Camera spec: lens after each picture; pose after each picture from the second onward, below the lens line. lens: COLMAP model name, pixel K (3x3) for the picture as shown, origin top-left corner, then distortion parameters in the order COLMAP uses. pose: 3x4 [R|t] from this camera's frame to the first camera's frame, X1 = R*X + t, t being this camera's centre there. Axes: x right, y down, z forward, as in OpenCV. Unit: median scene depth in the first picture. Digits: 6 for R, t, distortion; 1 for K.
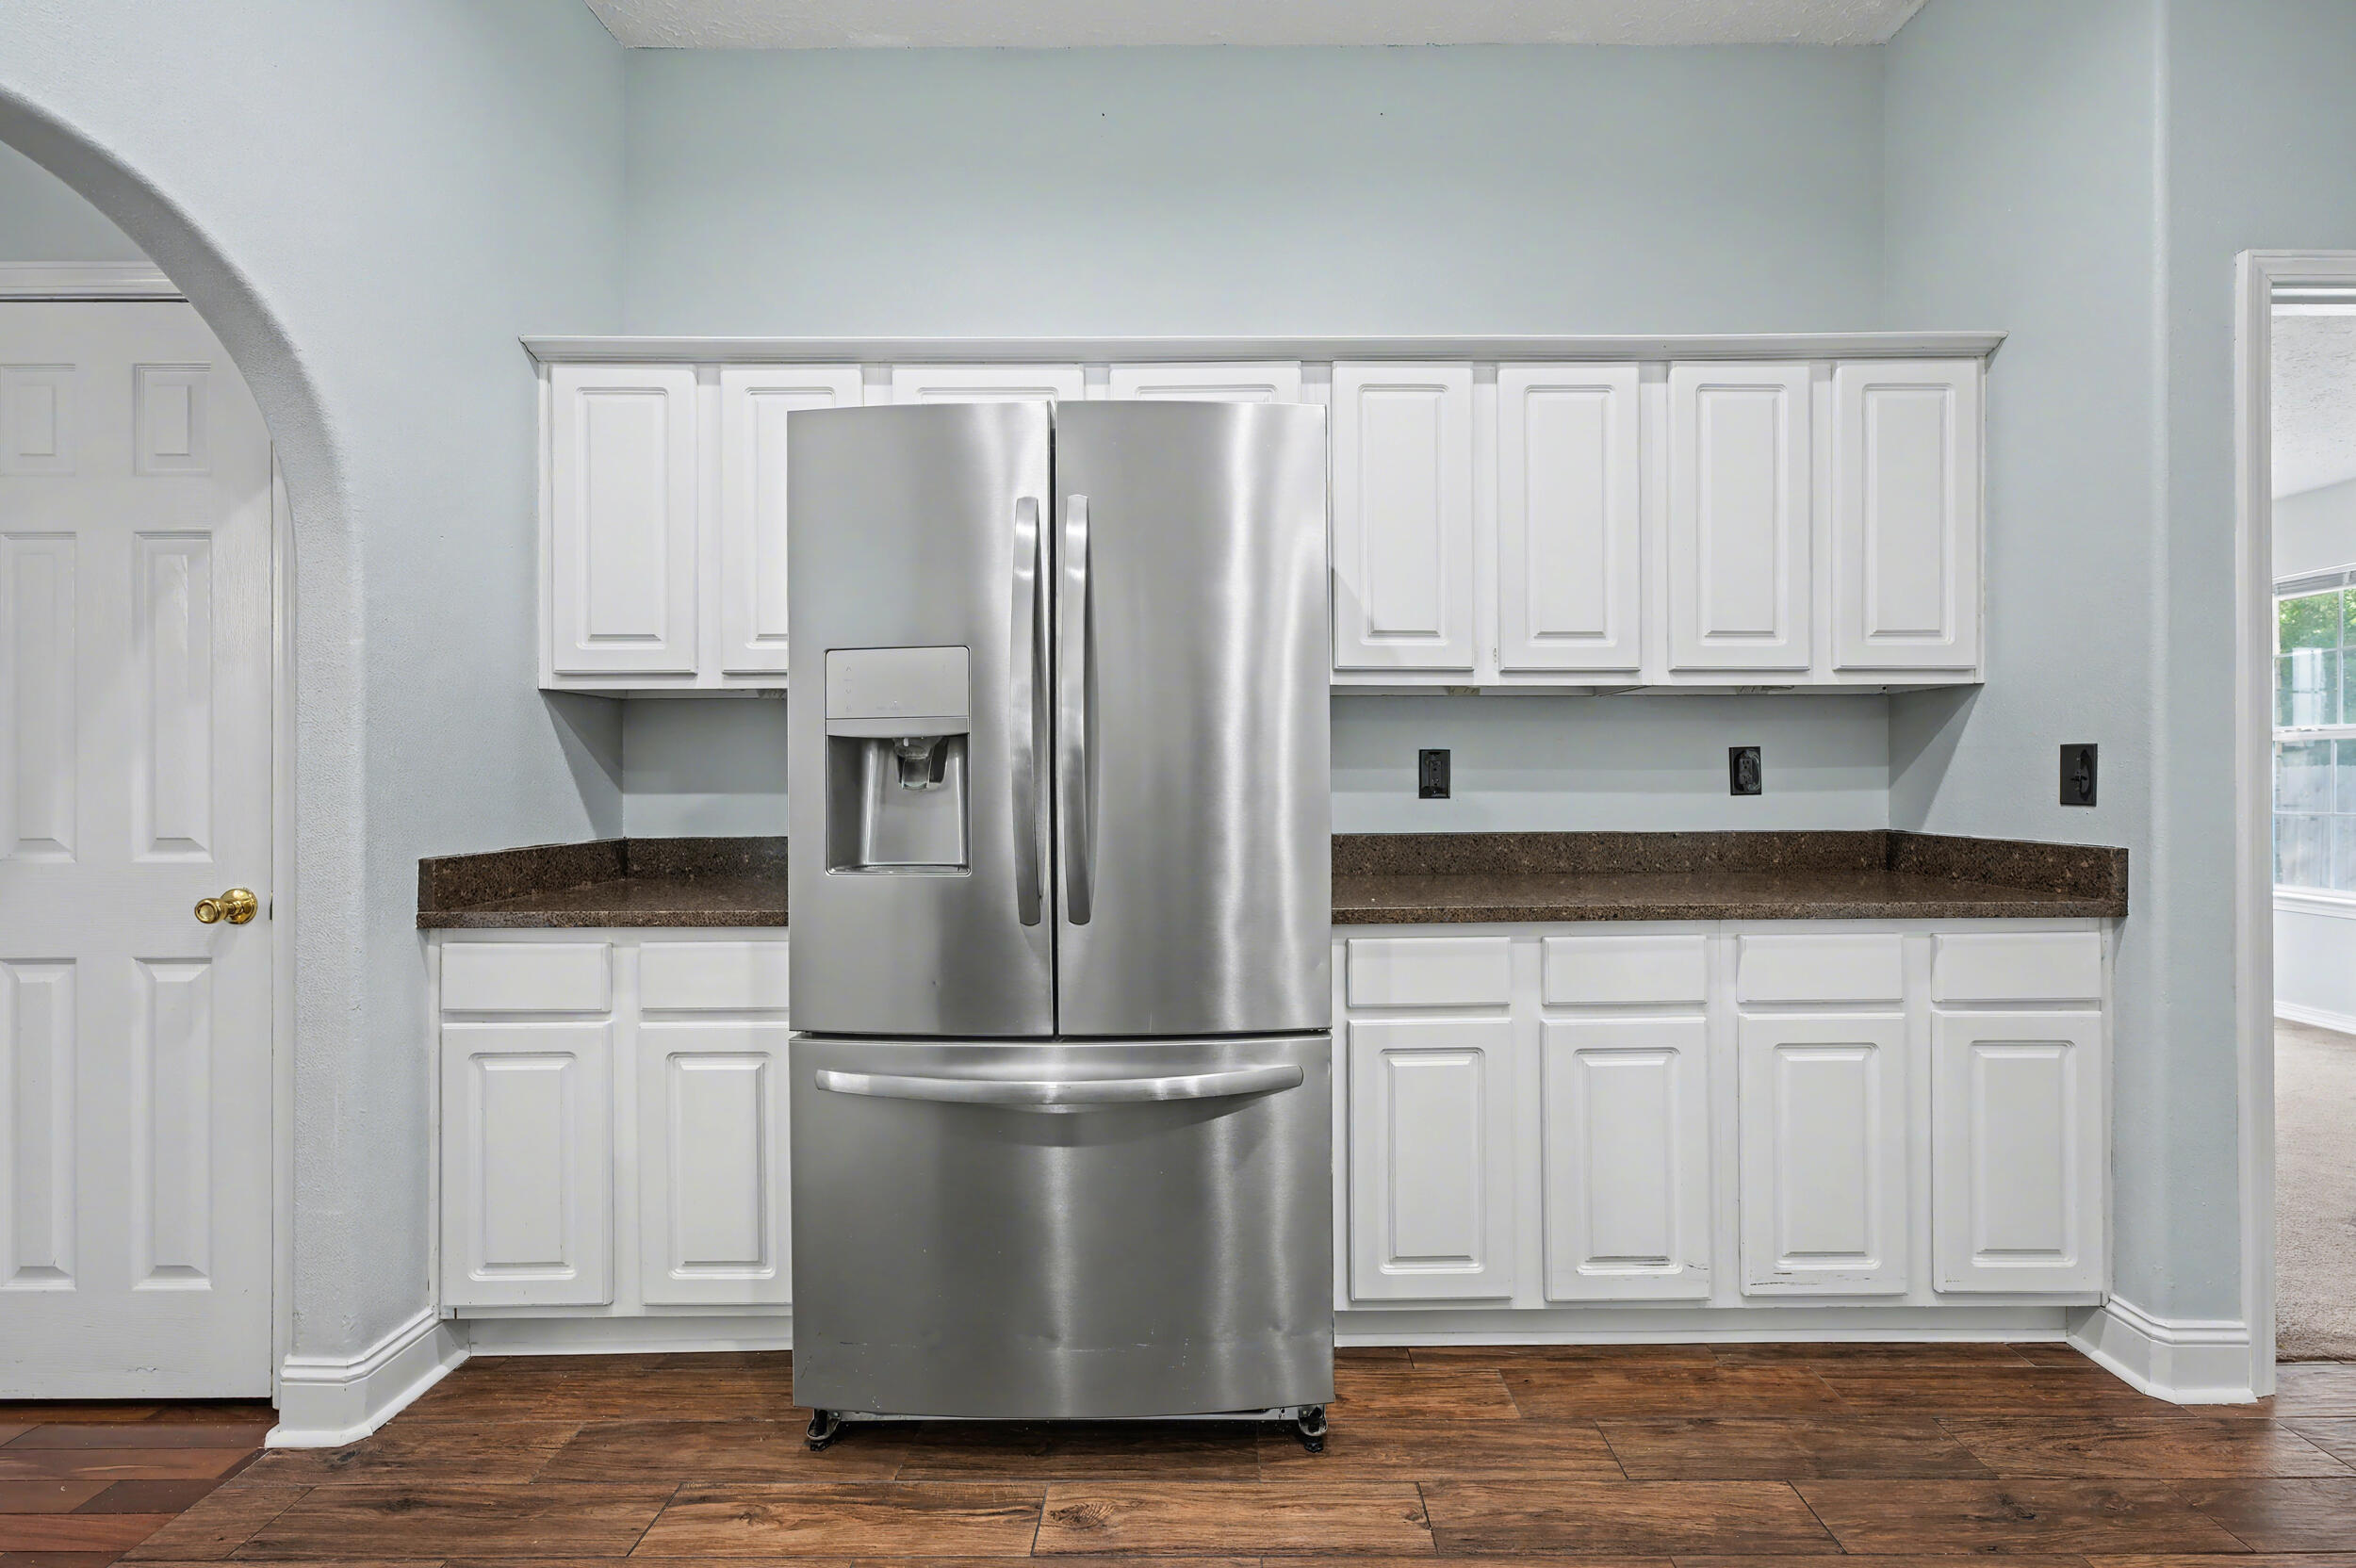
lens RADIAL K [[938.1, 0, 1182.0], [0, 938.1, 788.0], [0, 0, 1]] dist [0.004621, 0.000374]
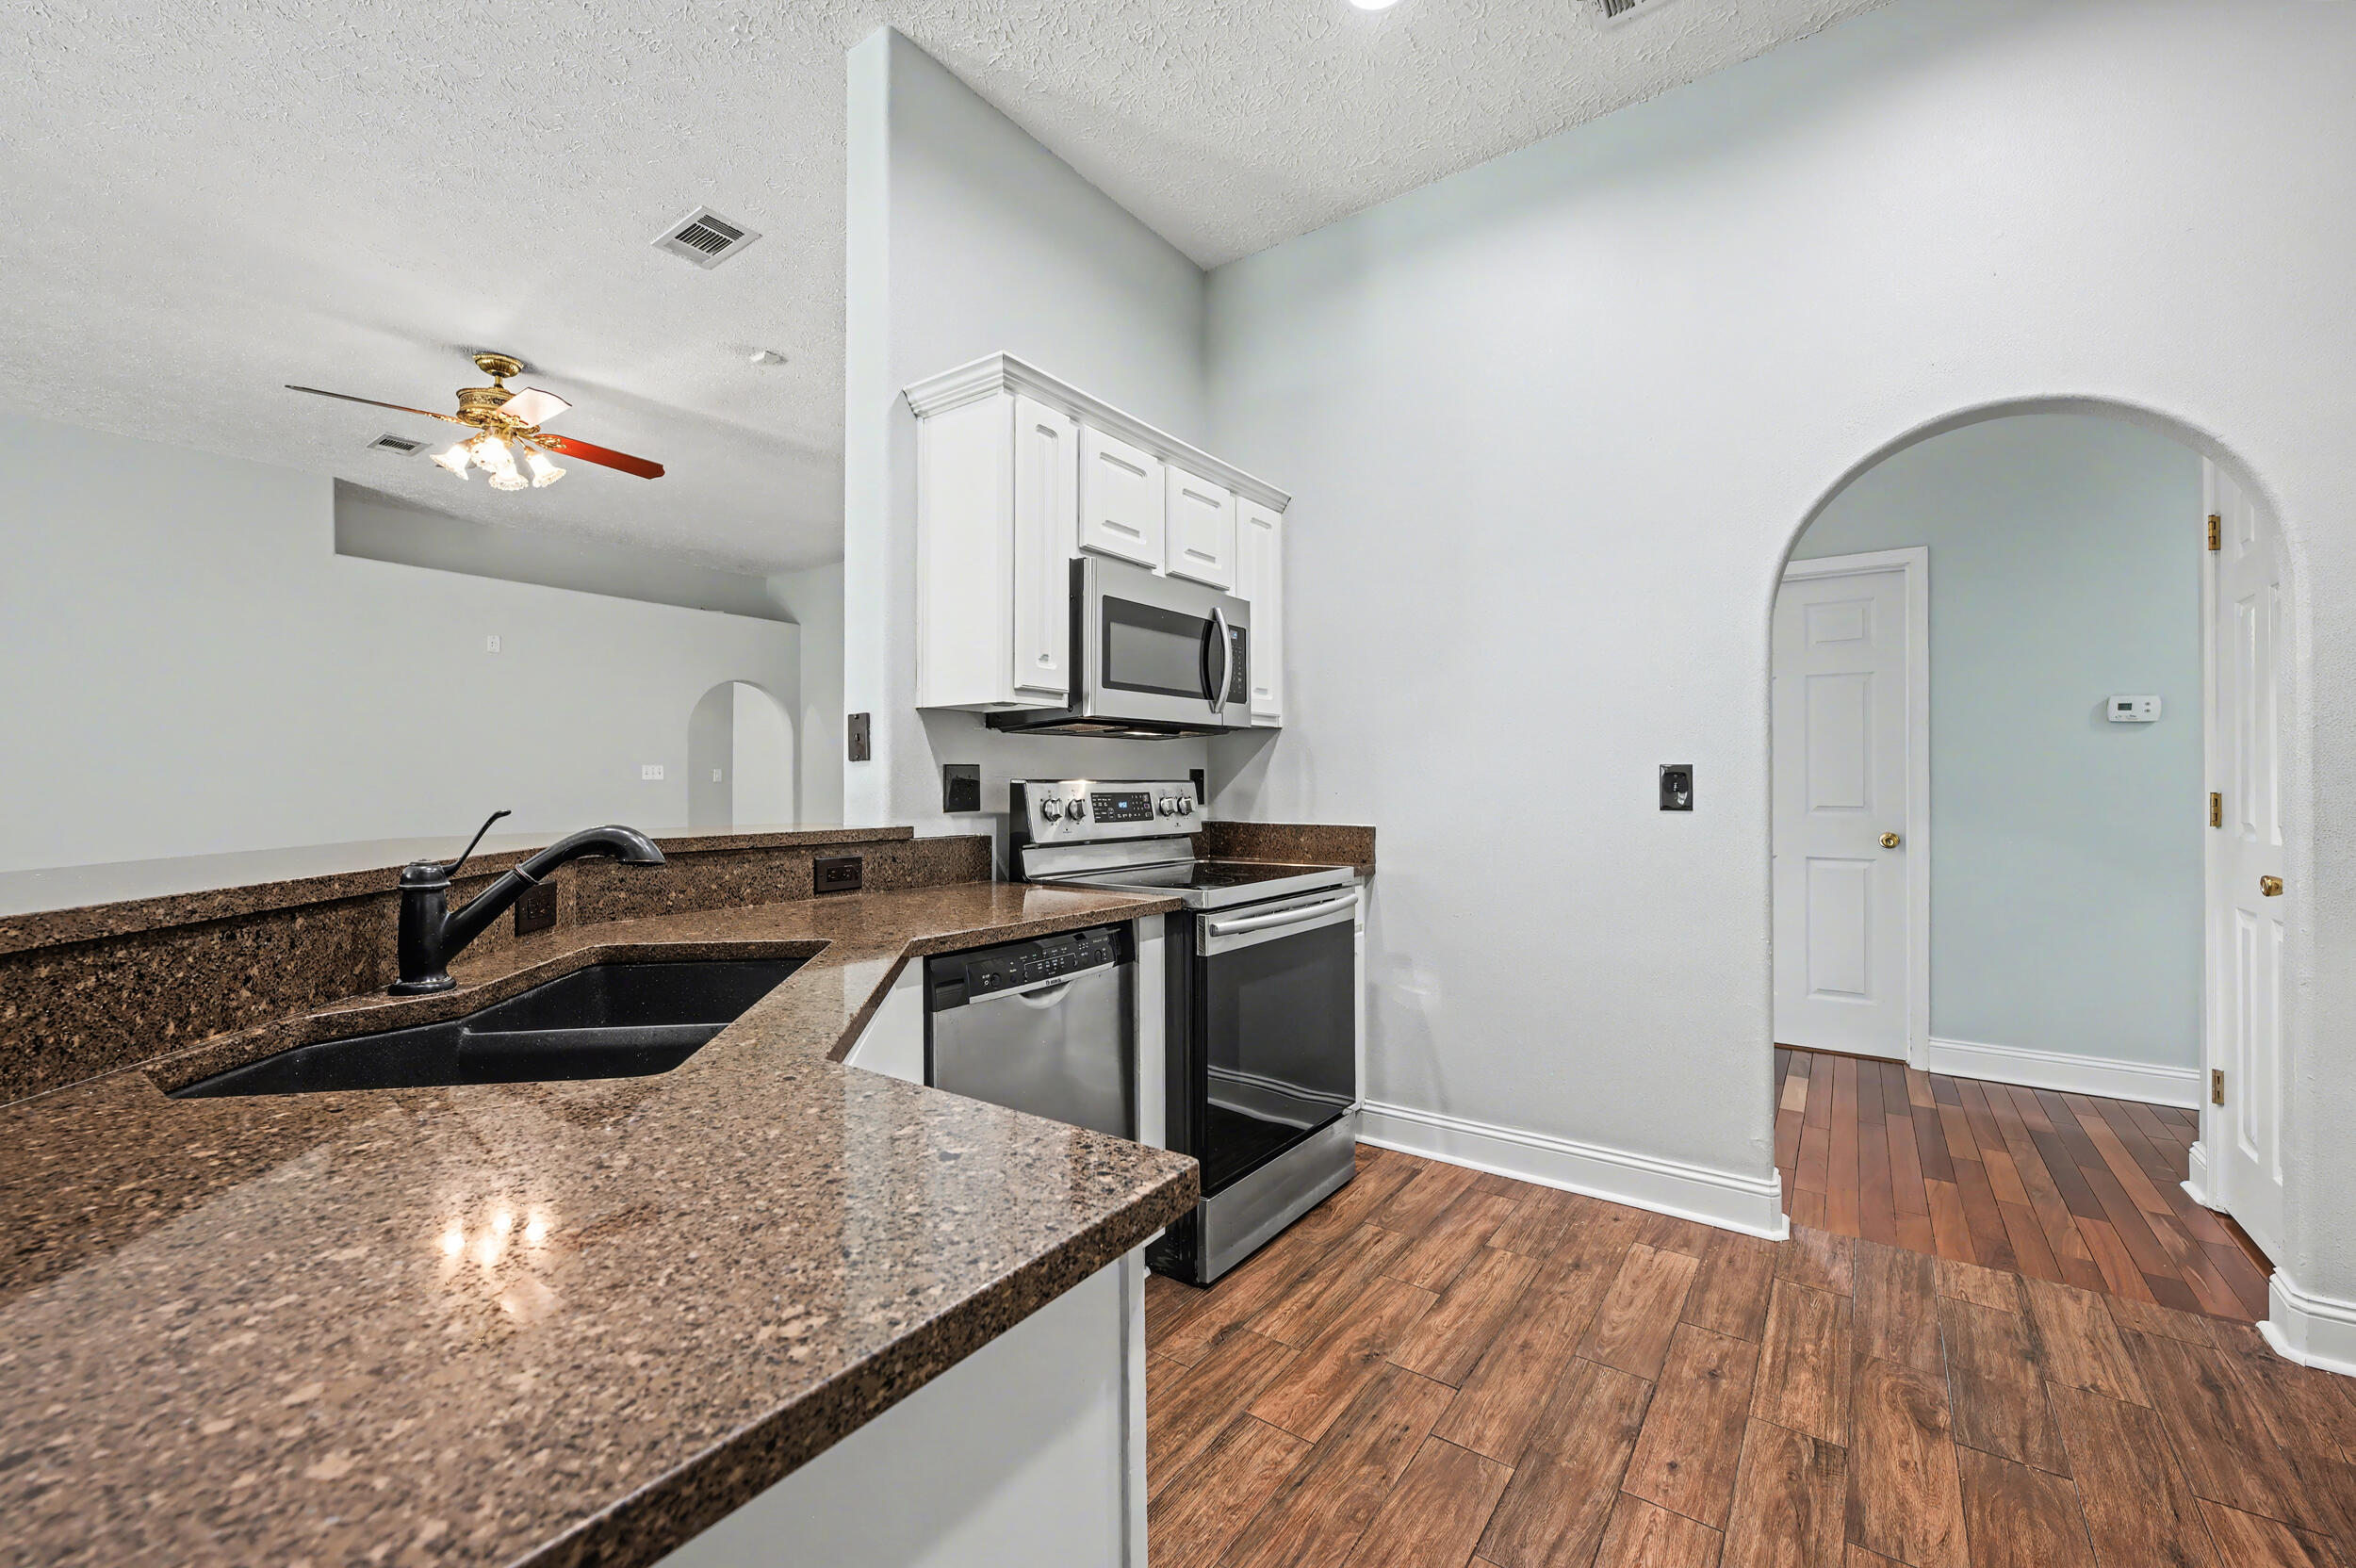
lens RADIAL K [[938.1, 0, 1177.7], [0, 938.1, 788.8], [0, 0, 1]] dist [0.004621, 0.000374]
pose [[0.590108, 0.011809, 0.807238, -0.460902], [-0.005944, 0.999929, -0.010283, 0.000333], [-0.807303, 0.001270, 0.590136, 0.285605]]
